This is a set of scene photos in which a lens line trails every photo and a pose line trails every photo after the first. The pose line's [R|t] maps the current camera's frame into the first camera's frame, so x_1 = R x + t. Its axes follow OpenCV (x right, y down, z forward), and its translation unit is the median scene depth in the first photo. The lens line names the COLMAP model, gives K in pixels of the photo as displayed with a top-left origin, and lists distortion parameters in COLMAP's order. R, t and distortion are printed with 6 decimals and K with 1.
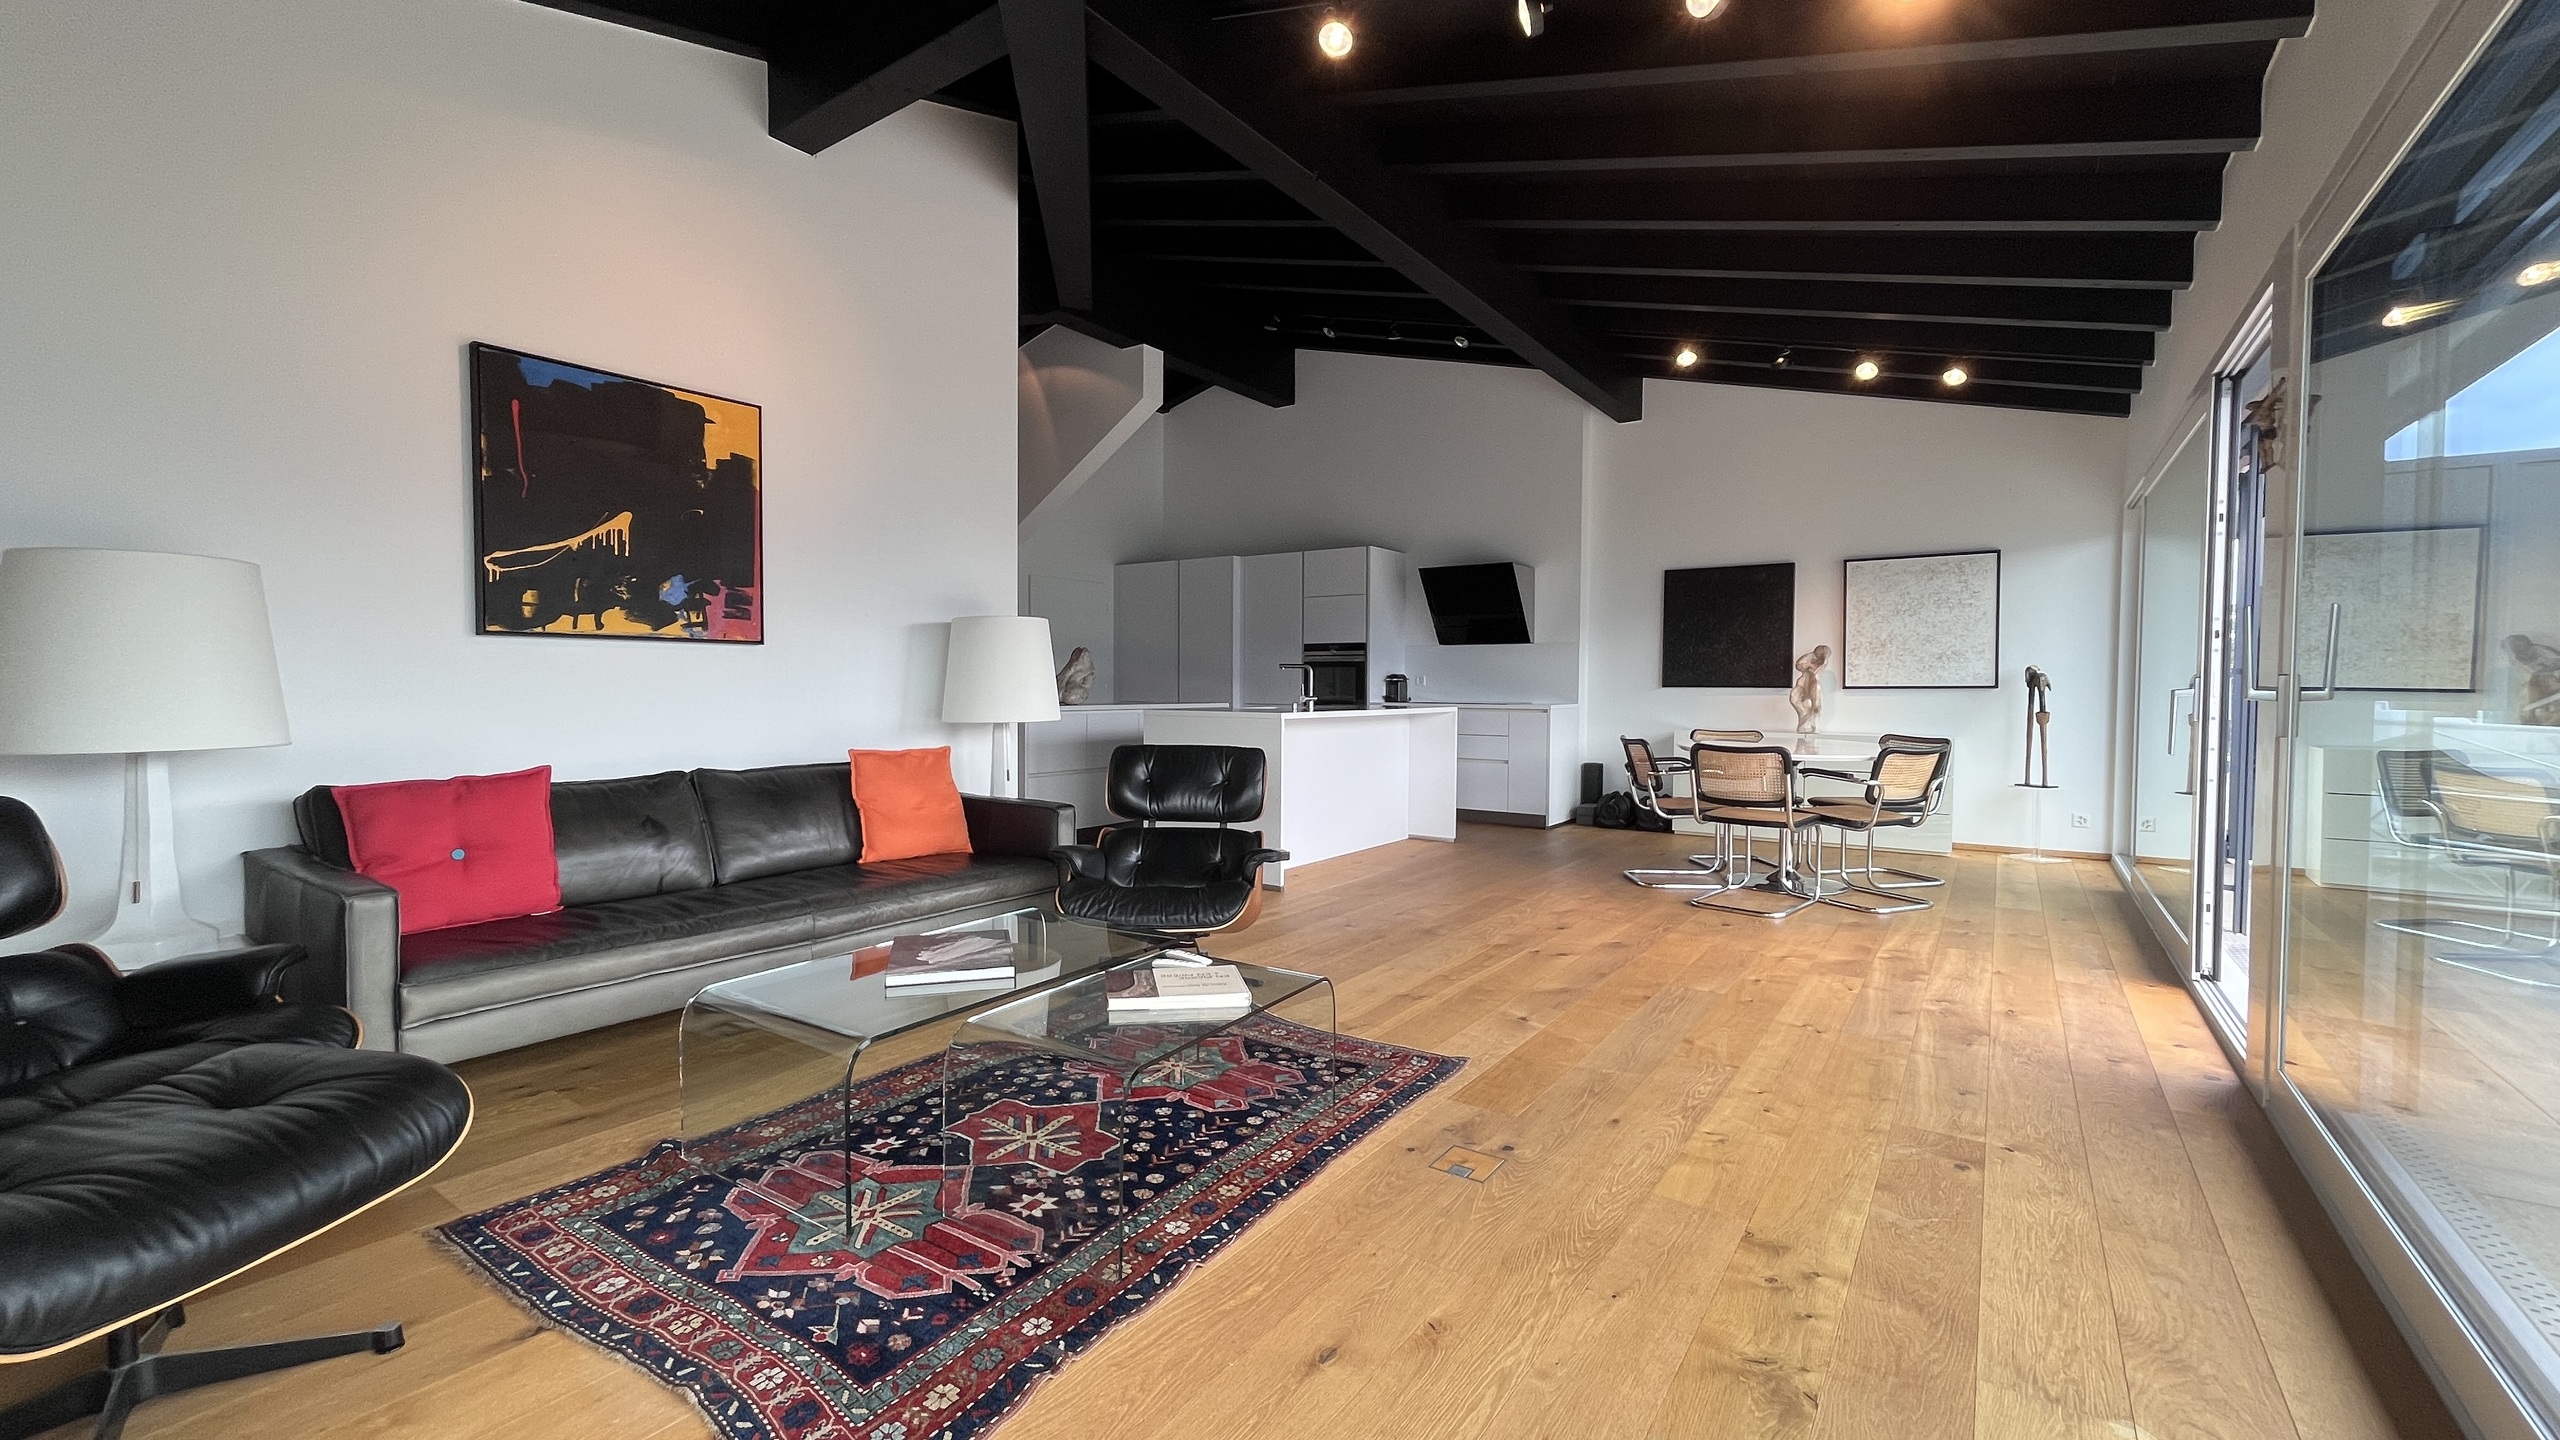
lens RADIAL K [[1039.9, 0, 1270.3], [0, 1039.9, 721.7], [0, 0, 1]] dist [0.009074, 0.000036]
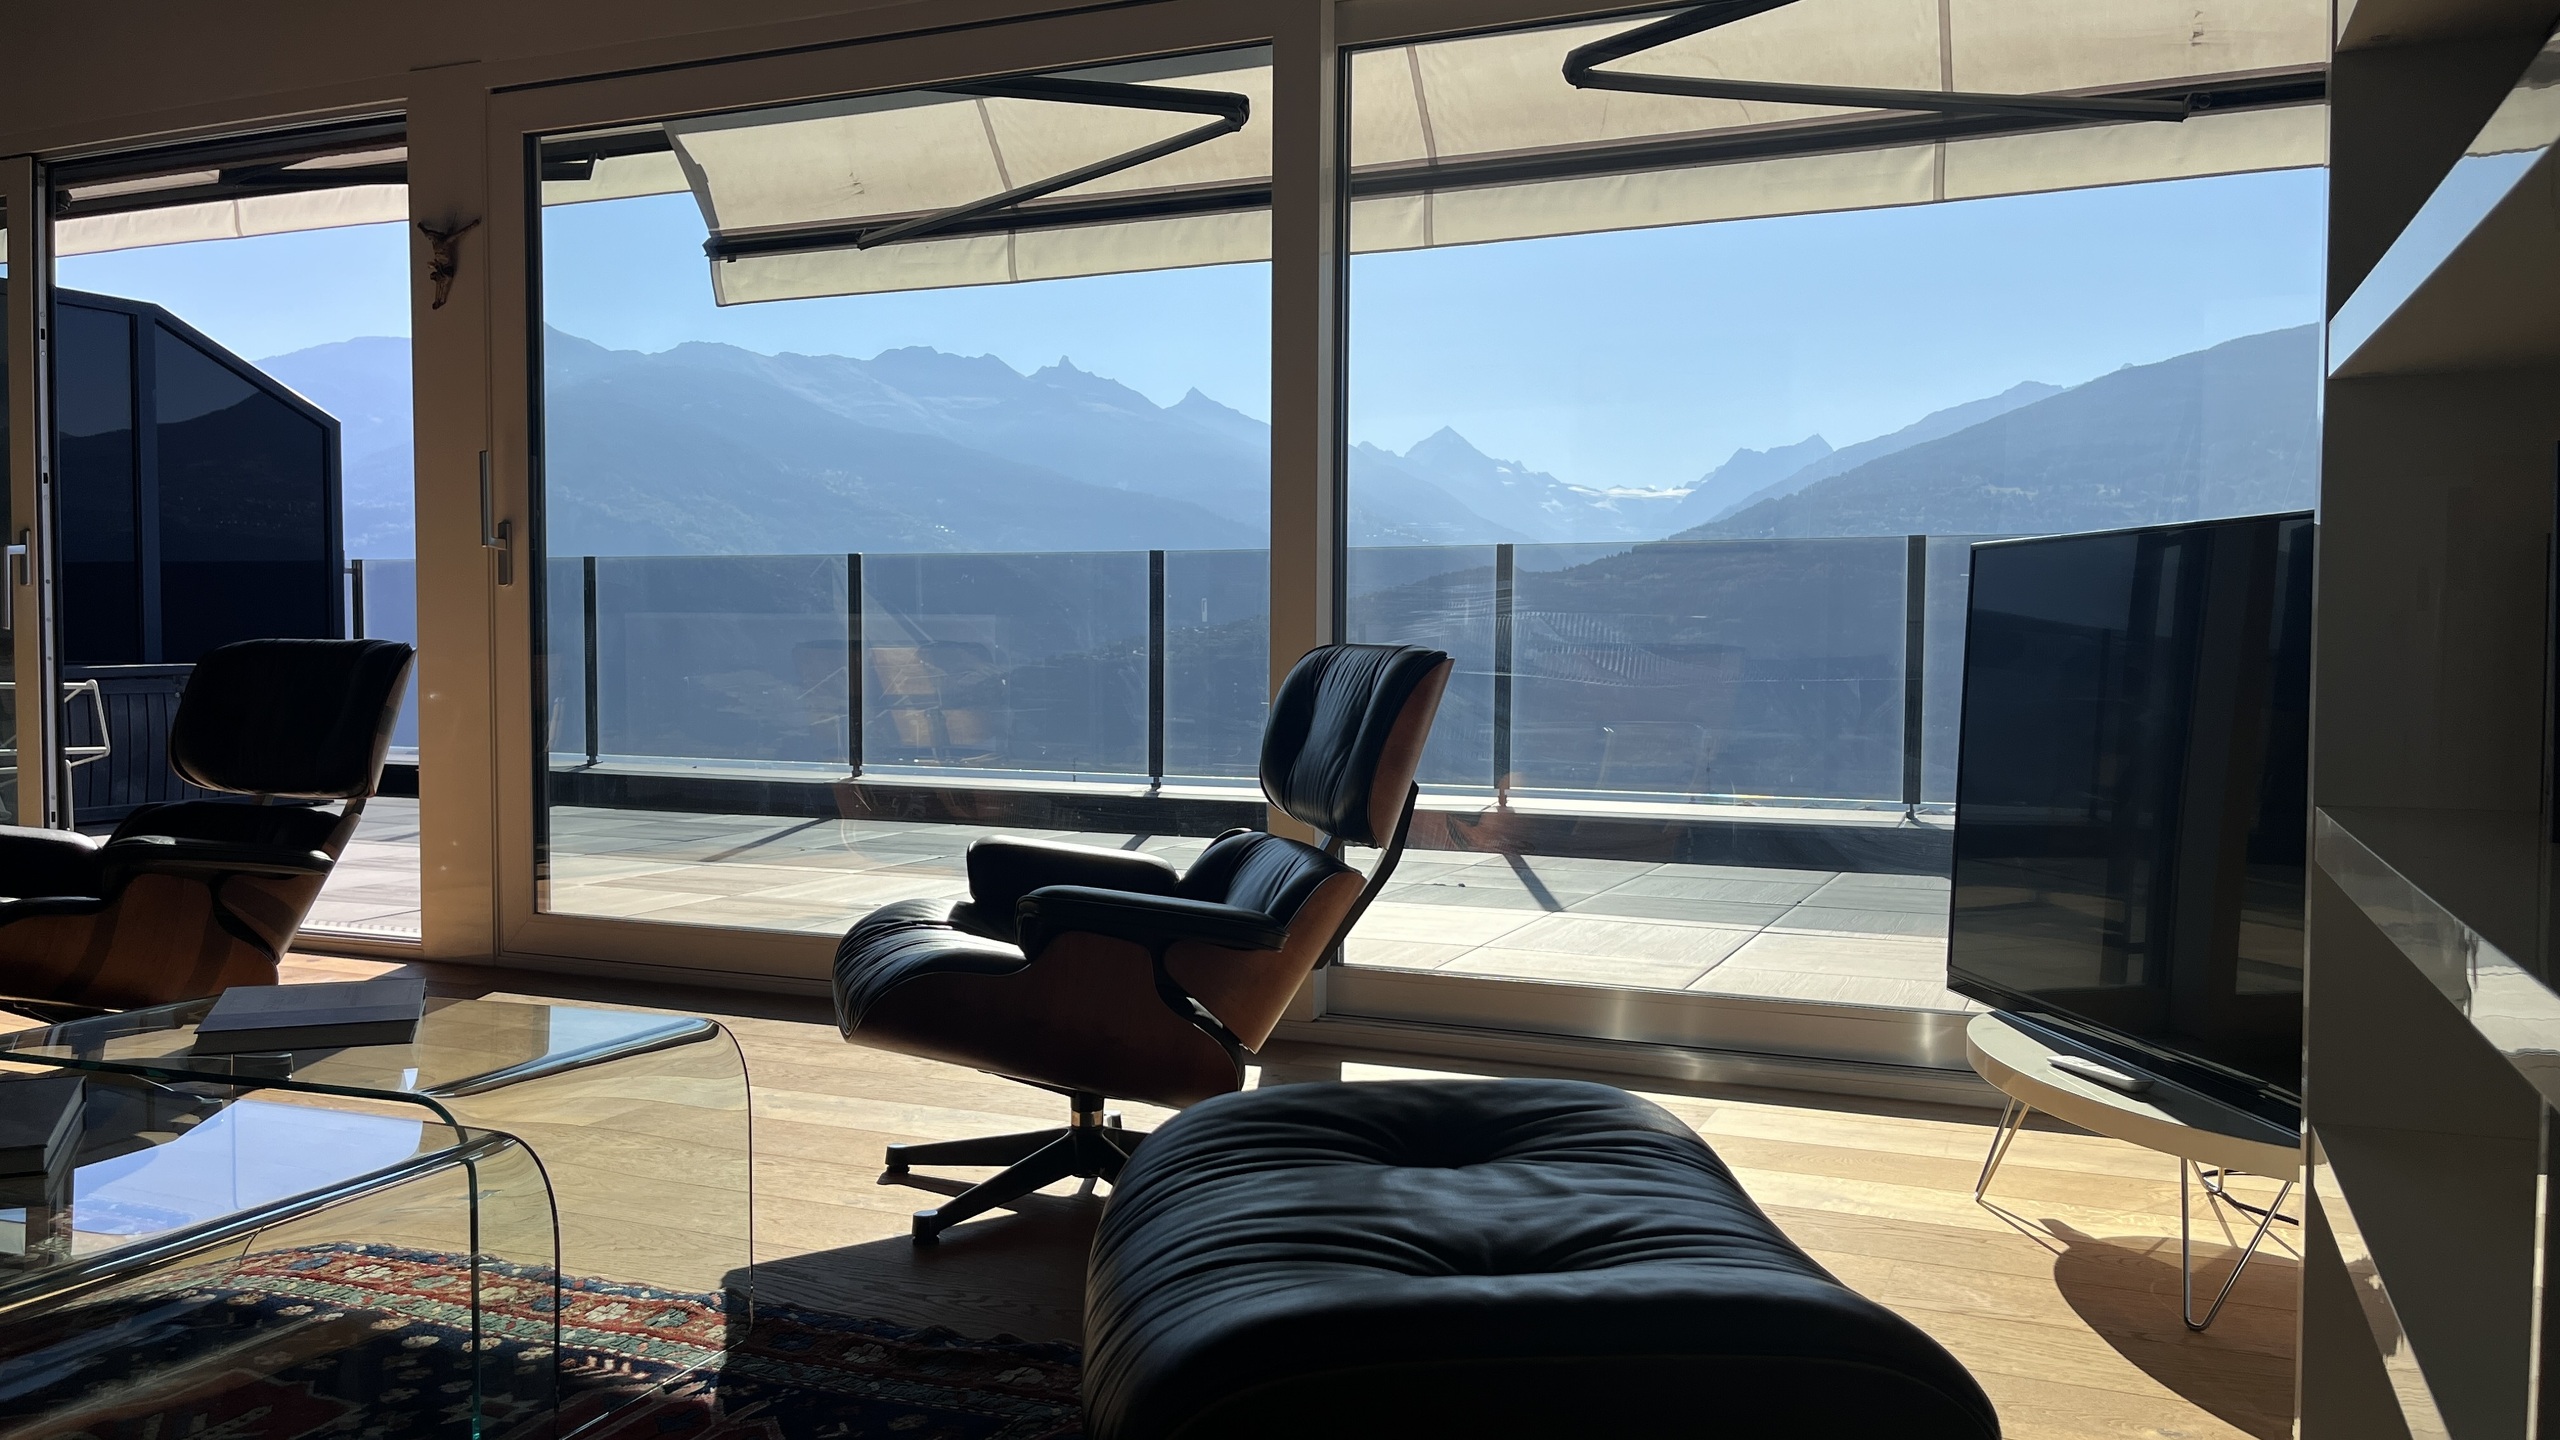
lens RADIAL K [[1925.6, 0, 1283.8], [0, 1925.6, 713.0], [0, 0, 1]] dist [0.047332, -0.027340]
pose [[-0.205905, -0.043109, 0.977622, -1.192010], [0.029993, 0.998282, 0.050337, 0.075075], [-0.978112, 0.039686, -0.204258, 0.760444]]
